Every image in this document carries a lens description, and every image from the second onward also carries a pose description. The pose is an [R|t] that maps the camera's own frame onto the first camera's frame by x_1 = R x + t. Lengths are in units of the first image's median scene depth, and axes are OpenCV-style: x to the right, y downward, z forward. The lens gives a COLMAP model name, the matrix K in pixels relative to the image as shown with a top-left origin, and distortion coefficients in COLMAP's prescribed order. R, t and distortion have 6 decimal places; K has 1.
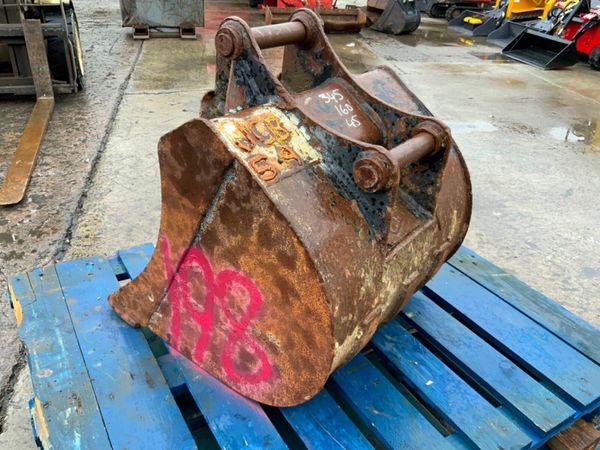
lens RADIAL K [[499.6, 0, 300.0], [0, 499.6, 225.0], [0, 0, 1]] dist [0.091842, -0.189229]
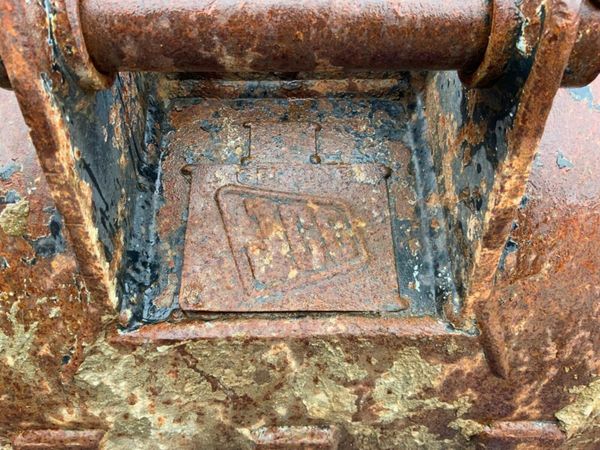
lens RADIAL K [[499.6, 0, 300.0], [0, 499.6, 225.0], [0, 0, 1]] dist [0.091842, -0.189229]
pose [[0.633272, 0.450277, -0.629458, 0.430959], [-0.369069, 0.890591, 0.265772, -0.125282], [0.680261, 0.064008, 0.730170, 0.870314]]
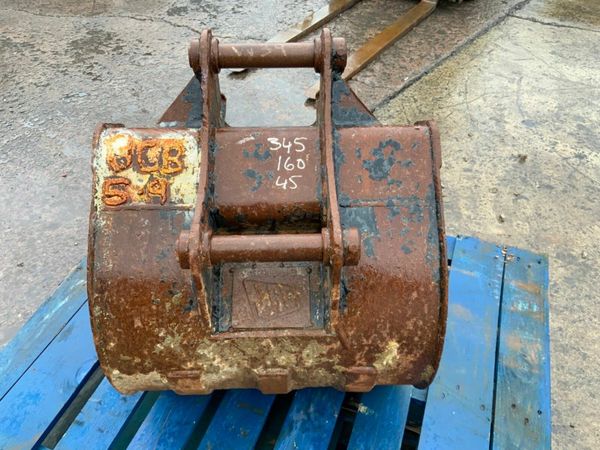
lens RADIAL K [[499.6, 0, 300.0], [0, 499.6, 225.0], [0, 0, 1]] dist [0.091842, -0.189229]
pose [[0.634232, 0.487675, -0.599936, 0.753778], [-0.362616, 0.872961, 0.326265, -0.485083], [0.682831, 0.010619, 0.730499, 0.453247]]
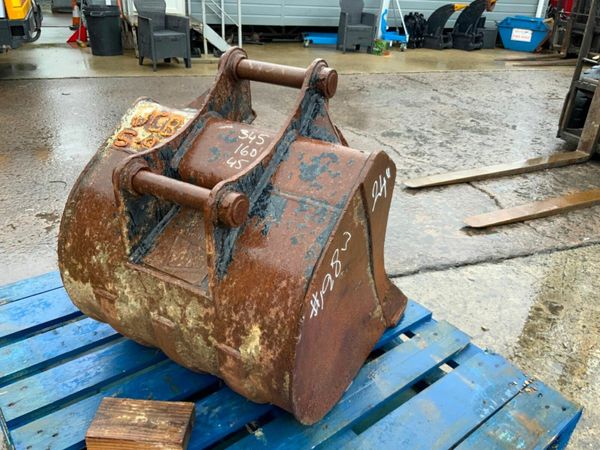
lens RADIAL K [[499.6, 0, 300.0], [0, 499.6, 225.0], [0, 0, 1]] dist [0.091842, -0.189229]
pose [[0.148747, 0.421894, -0.894360, 1.196623], [-0.533478, 0.795757, 0.286655, -0.519767], [0.832631, 0.434483, 0.343438, 0.935639]]
